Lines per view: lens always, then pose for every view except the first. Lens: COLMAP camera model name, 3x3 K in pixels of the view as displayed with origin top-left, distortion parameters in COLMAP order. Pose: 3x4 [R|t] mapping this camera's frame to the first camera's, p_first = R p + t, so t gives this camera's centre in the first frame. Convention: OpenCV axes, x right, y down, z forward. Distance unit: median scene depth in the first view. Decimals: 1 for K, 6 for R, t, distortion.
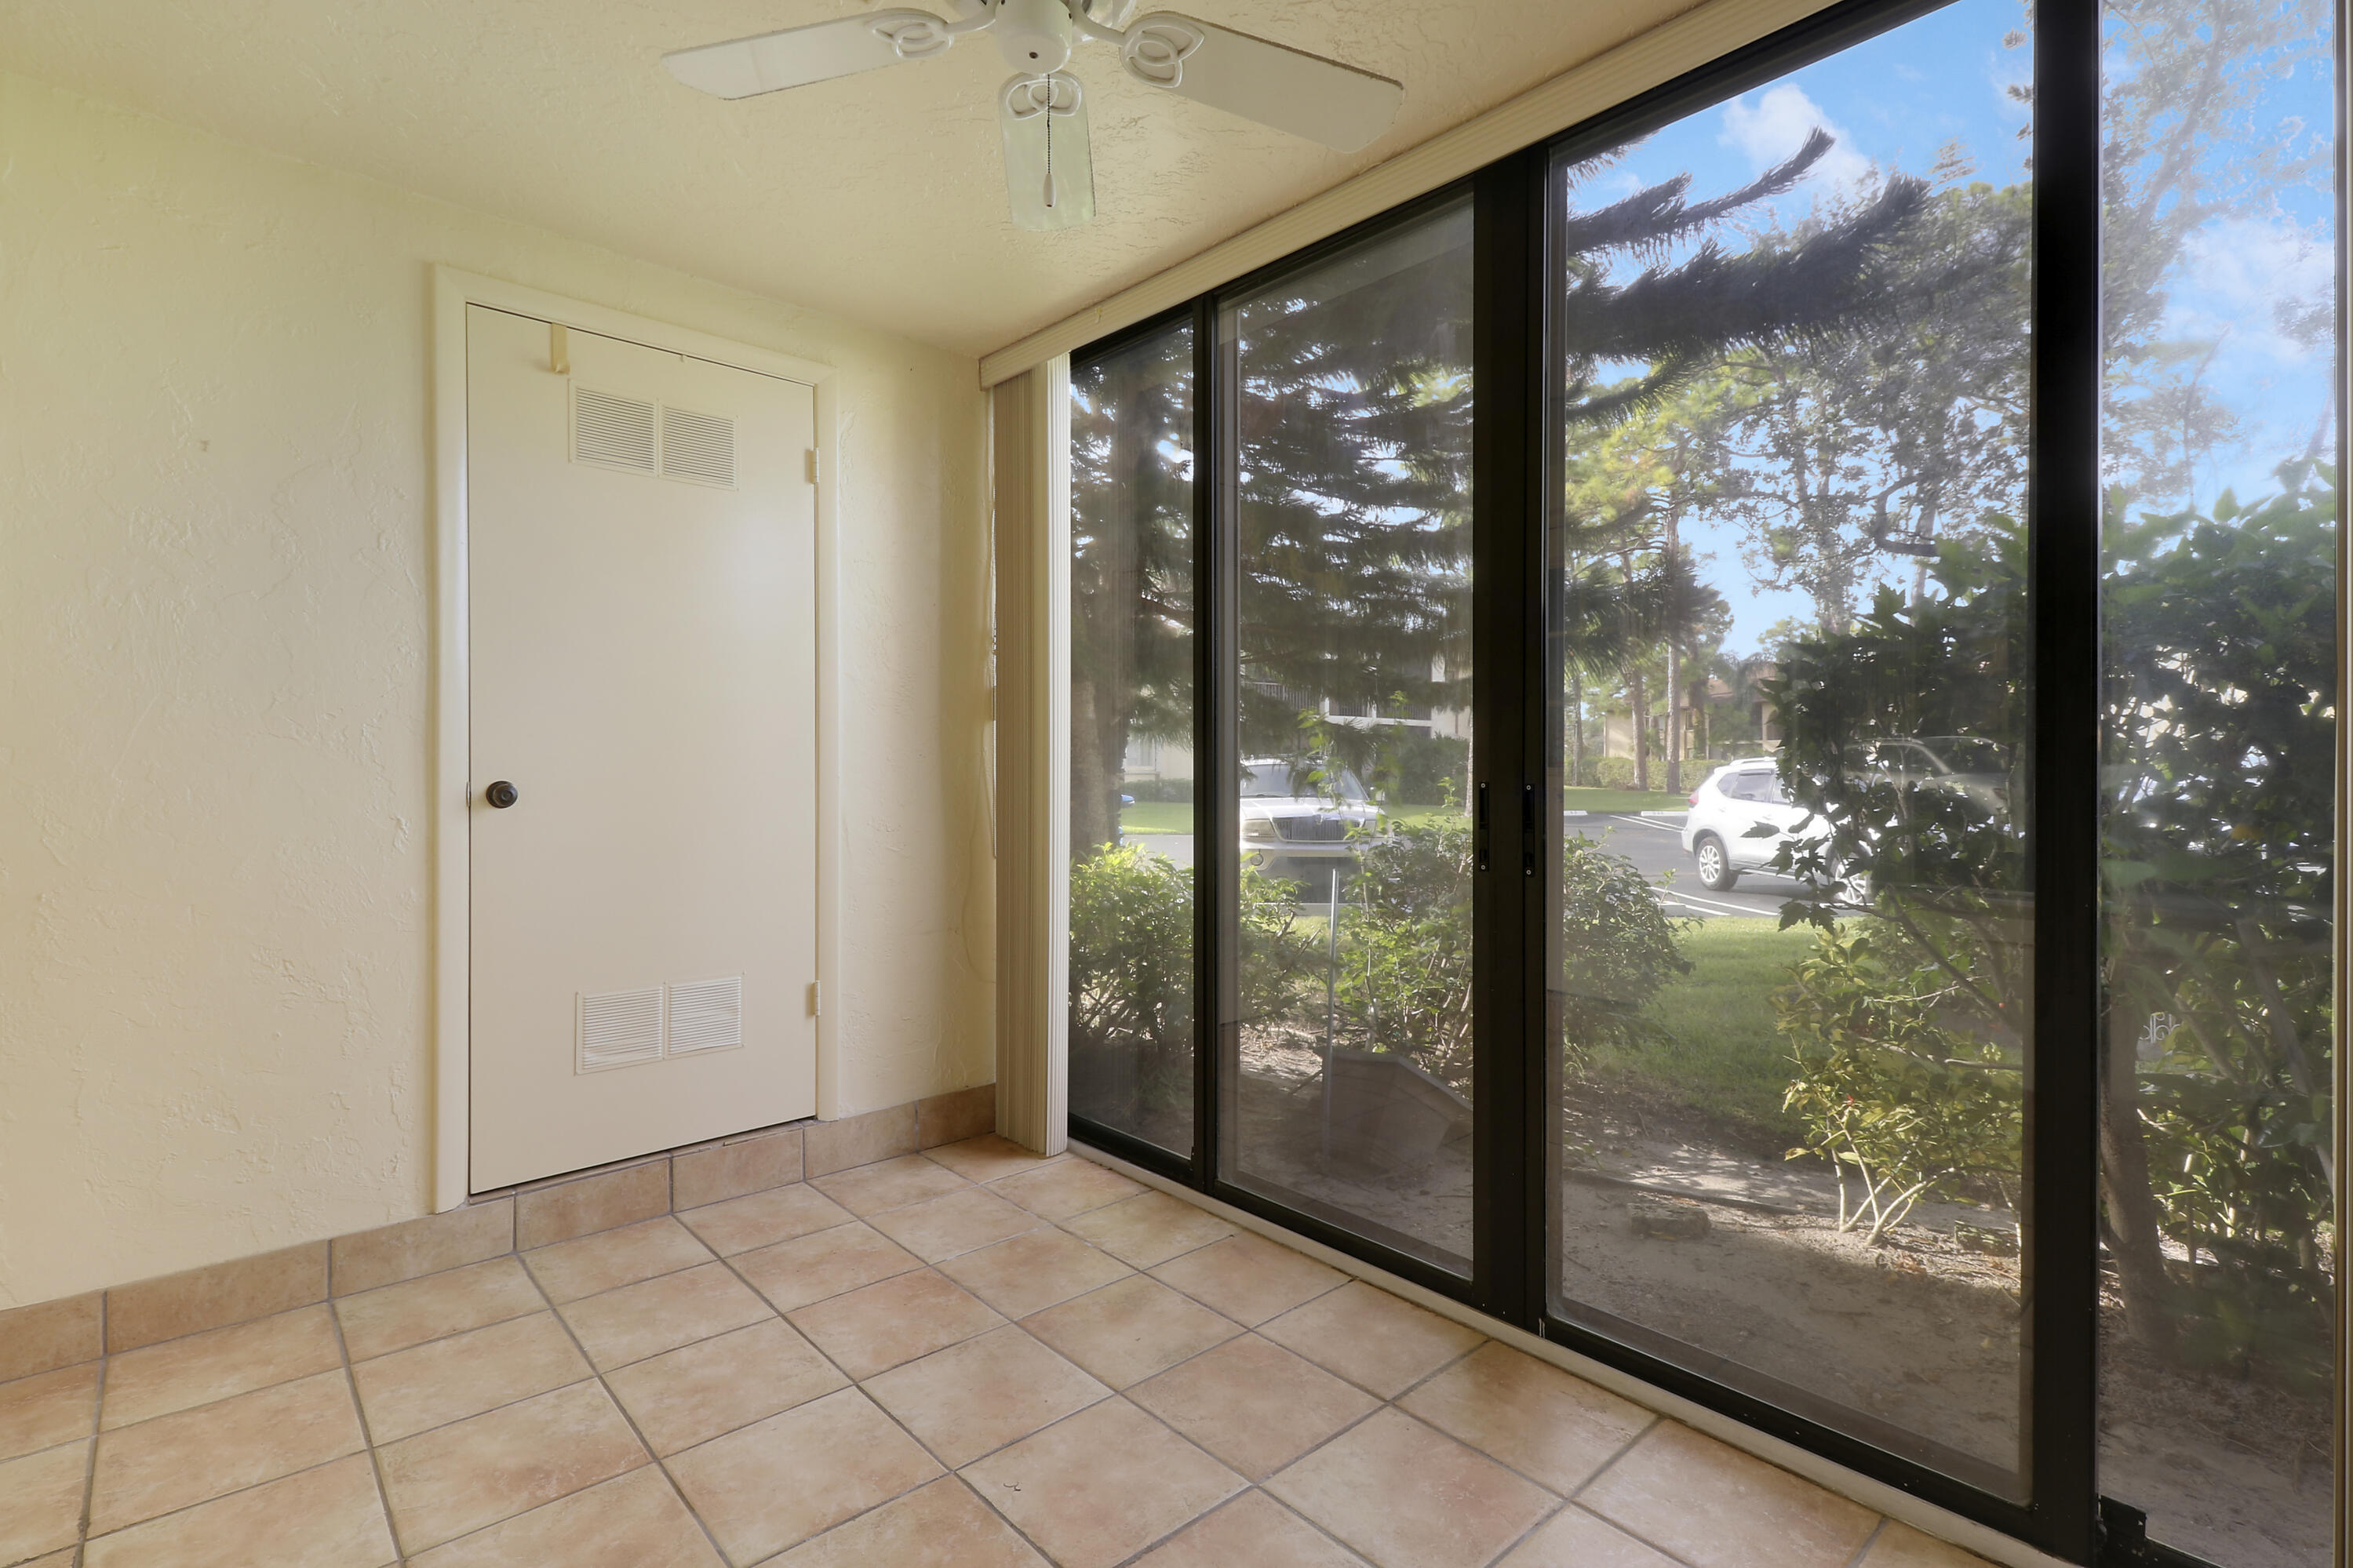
lens RADIAL K [[1109.9, 0, 1176.1], [0, 1109.9, 779.3], [0, 0, 1]] dist [-0.021465, -0.004231]
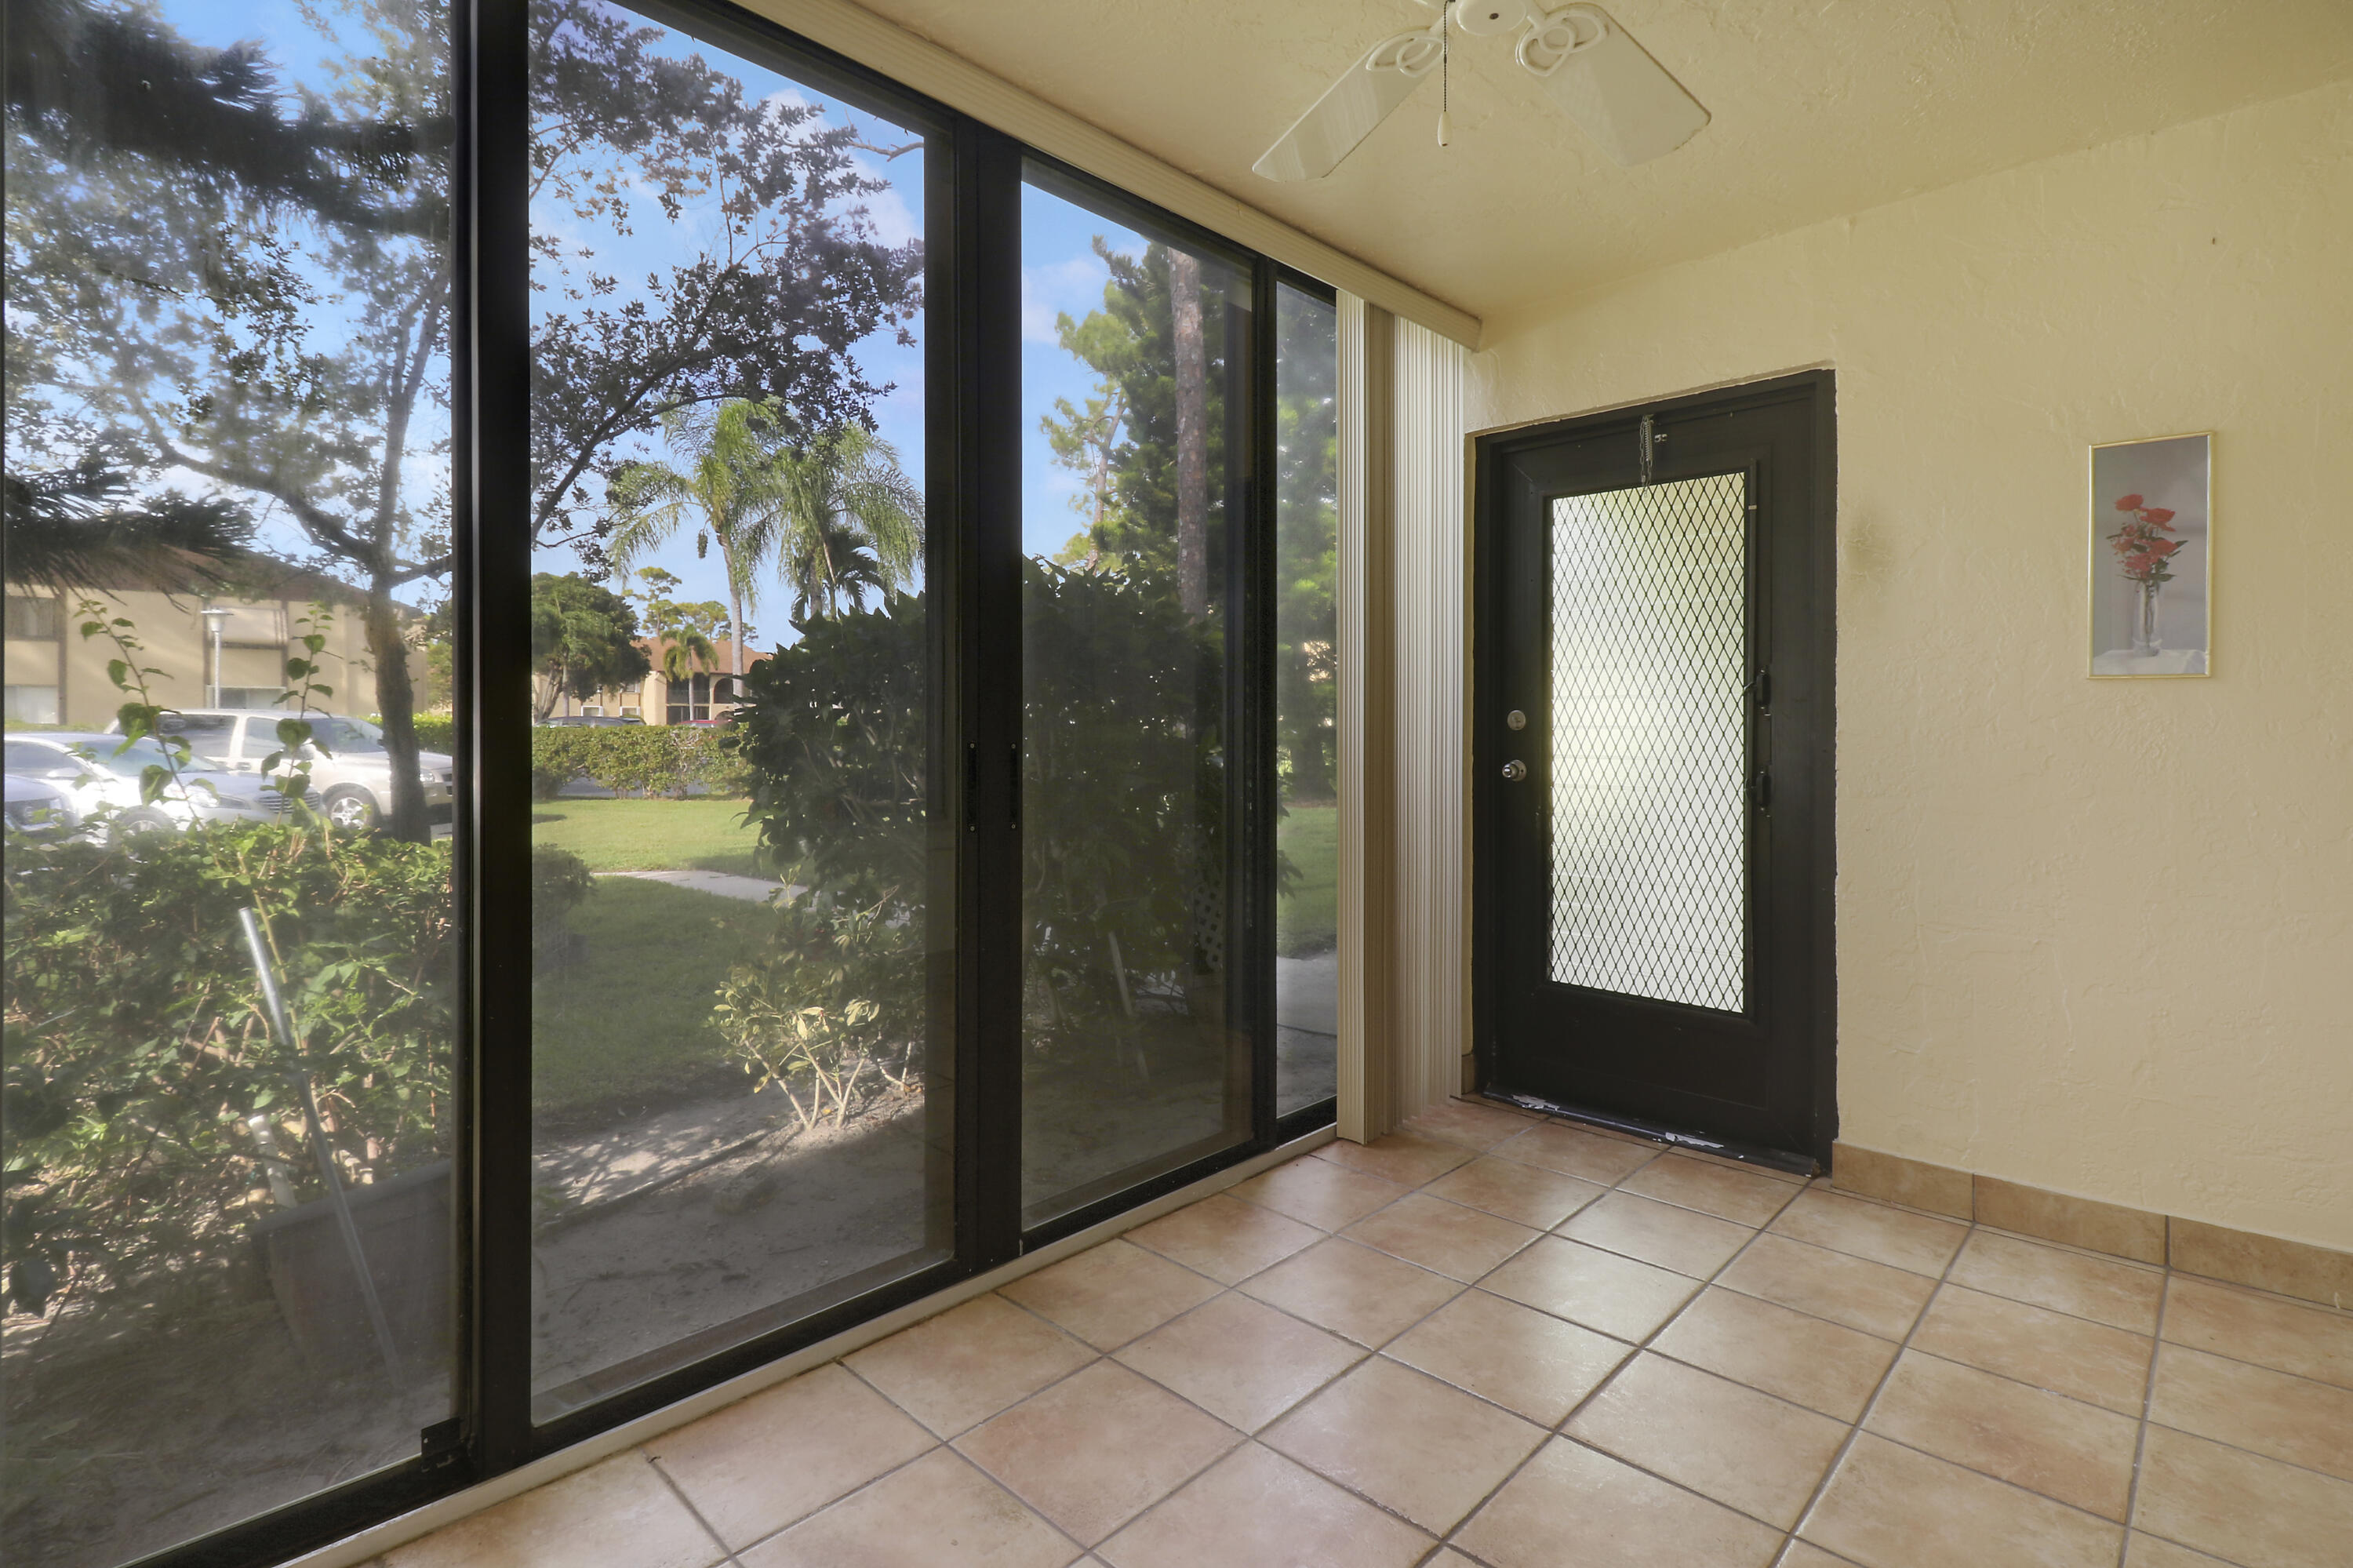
lens RADIAL K [[1110.1, 0, 1178.5], [0, 1110.1, 718.8], [0, 0, 1]] dist [-0.021465, -0.004231]
pose [[-0.067534, -0.004154, 0.997708, -0.562128], [0.019291, 0.999799, 0.005468, -0.013793], [-0.997530, 0.019616, -0.067440, 0.683685]]
